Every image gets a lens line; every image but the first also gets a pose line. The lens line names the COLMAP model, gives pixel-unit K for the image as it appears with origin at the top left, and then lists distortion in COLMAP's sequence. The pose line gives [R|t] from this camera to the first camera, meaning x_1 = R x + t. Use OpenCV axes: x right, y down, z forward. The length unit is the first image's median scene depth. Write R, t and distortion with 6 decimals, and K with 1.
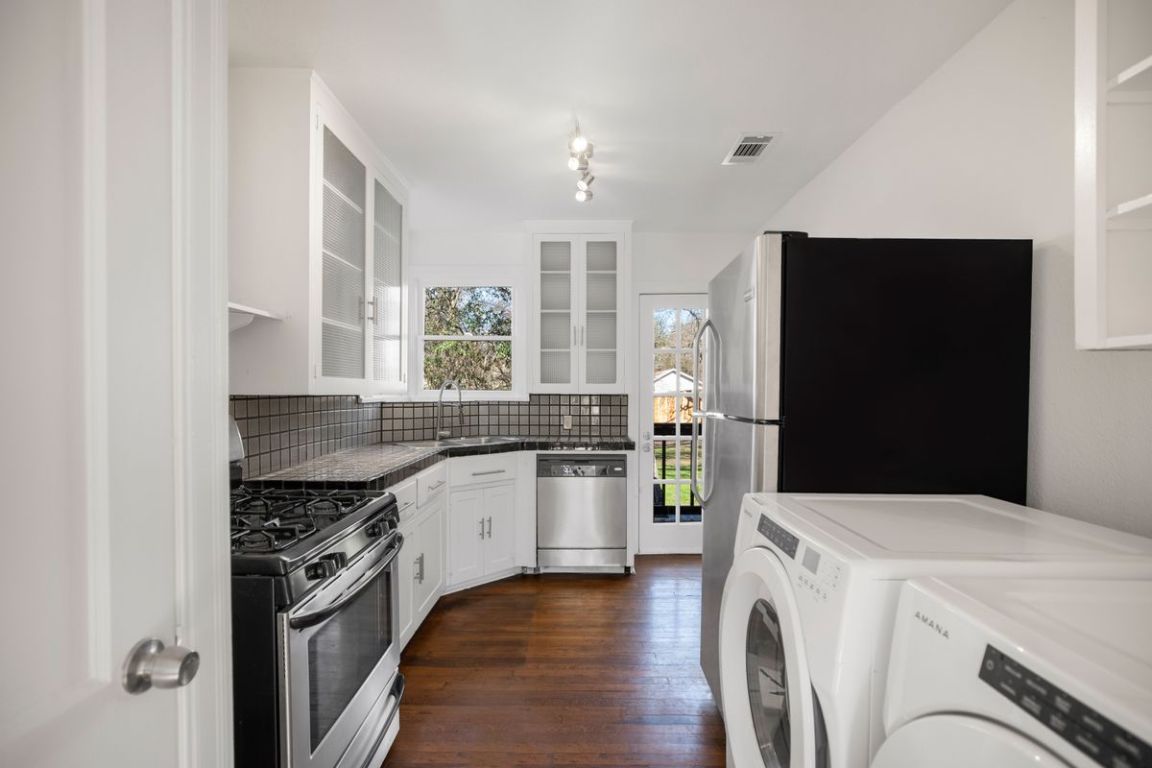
lens RADIAL K [[552.8, 0, 577.9], [0, 552.8, 394.9], [0, 0, 1]] dist [-0.038059, 0.000380]
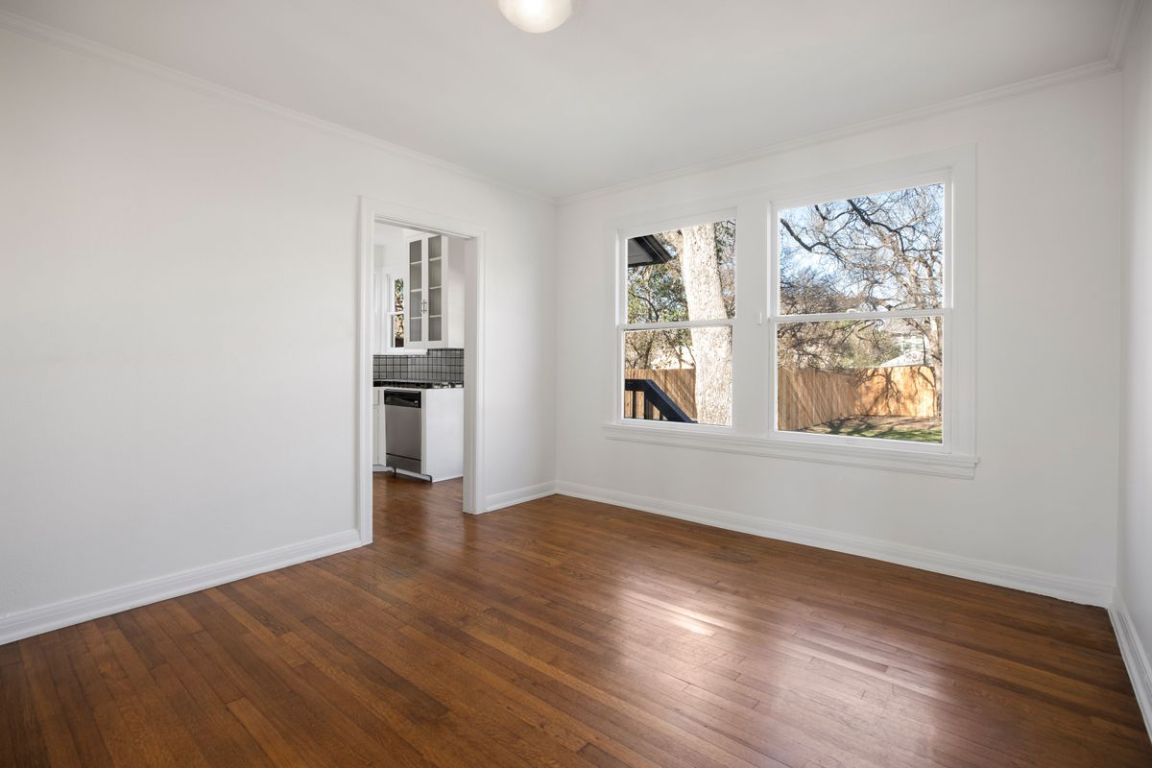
lens RADIAL K [[542.9, 0, 567.2], [0, 542.9, 374.7], [0, 0, 1]] dist [-0.019680, 0.000278]
pose [[0.758201, 0.018732, -0.651751, 1.089022], [-0.008193, 0.999782, 0.019204, 0.032653], [0.651969, -0.009221, 0.758189, 0.193970]]
